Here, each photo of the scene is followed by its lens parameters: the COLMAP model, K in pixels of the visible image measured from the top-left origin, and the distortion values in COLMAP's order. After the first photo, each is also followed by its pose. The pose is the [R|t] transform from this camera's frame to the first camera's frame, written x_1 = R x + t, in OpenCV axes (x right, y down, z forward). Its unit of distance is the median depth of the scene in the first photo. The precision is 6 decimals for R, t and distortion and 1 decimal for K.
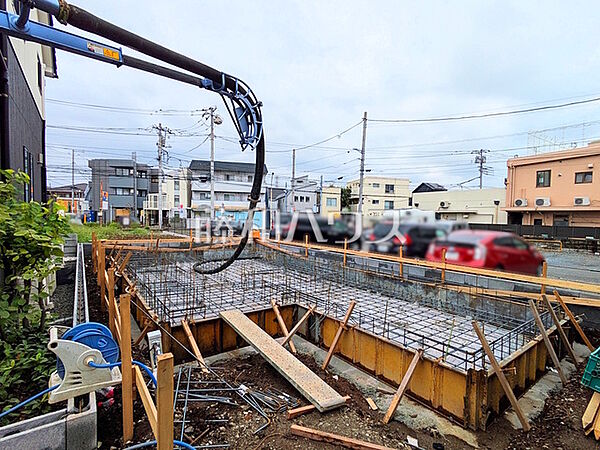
lens RADIAL K [[301.9, 0, 300.0], [0, 301.9, 225.0], [0, 0, 1]] dist [-0.003229, 0.001040]
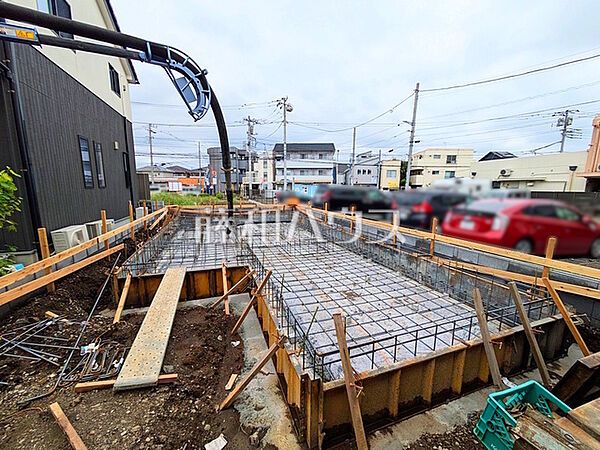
lens RADIAL K [[237.5, 0, 300.0], [0, 237.5, 225.0], [0, 0, 1]] dist [0.000812, 0.000317]
pose [[0.956027, 0.031605, -0.291570, 0.089395], [0.005534, 0.992056, 0.125679, 0.002038], [0.293226, -0.121766, 0.948257, 0.057825]]
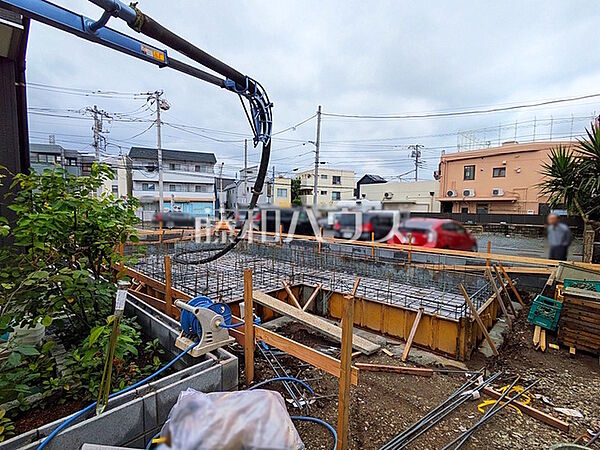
lens RADIAL K [[301.5, 0, 302.6], [0, 301.5, 228.1], [0, 0, 1]] dist [-0.004404, -0.001179]
pose [[0.981581, -0.021970, 0.189780, -0.048763], [0.014105, 0.998989, 0.042693, 0.000500], [-0.190526, -0.039230, 0.980898, -0.023674]]
